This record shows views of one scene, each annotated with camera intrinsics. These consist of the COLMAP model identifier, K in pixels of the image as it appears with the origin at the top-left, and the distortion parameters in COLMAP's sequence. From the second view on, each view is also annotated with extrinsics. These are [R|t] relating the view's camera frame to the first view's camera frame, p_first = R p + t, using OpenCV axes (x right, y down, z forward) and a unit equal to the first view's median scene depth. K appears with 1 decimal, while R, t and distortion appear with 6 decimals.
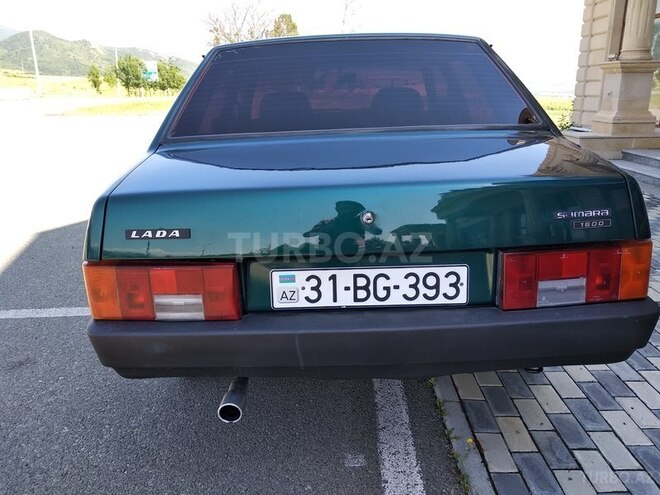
lens RADIAL K [[524.4, 0, 330.0], [0, 524.4, 247.5], [0, 0, 1]] dist [0.054343, -0.128578]
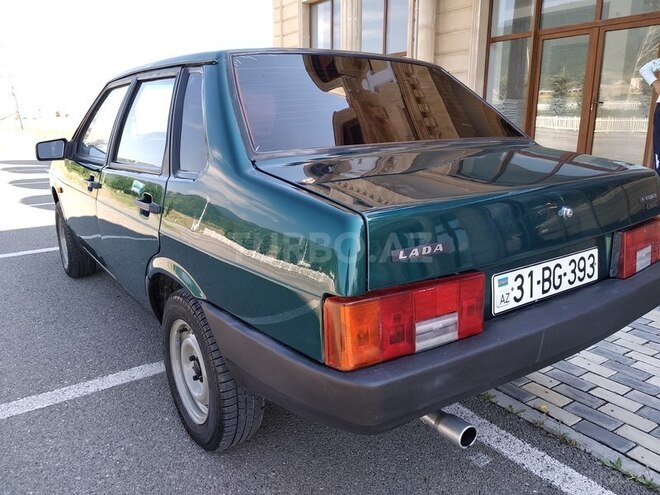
lens RADIAL K [[524.4, 0, 330.0], [0, 524.4, 247.5], [0, 0, 1]] dist [0.054343, -0.128578]
pose [[0.813754, -0.117484, 0.569211, -0.909301], [0.152502, 0.988203, -0.014057, -0.040962], [-0.560845, 0.098244, 0.822071, 0.353756]]
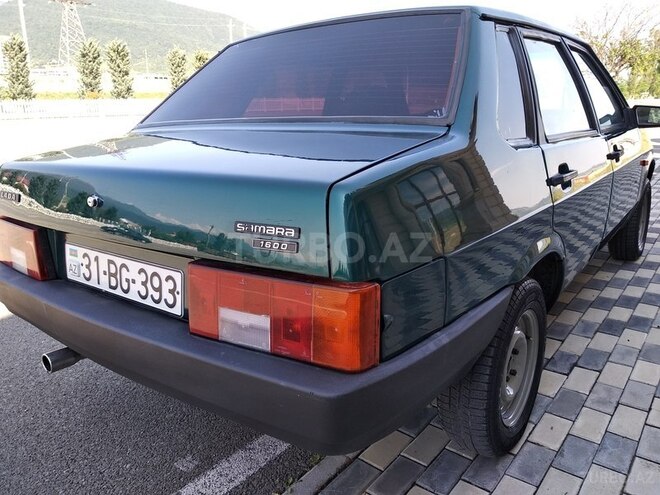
lens RADIAL K [[524.4, 0, 330.0], [0, 524.4, 247.5], [0, 0, 1]] dist [0.054343, -0.128578]
pose [[0.794380, 0.160723, -0.585771, 0.937871], [-0.168454, 0.984824, 0.041769, -0.080673], [0.583595, 0.065495, 0.809399, 0.444659]]
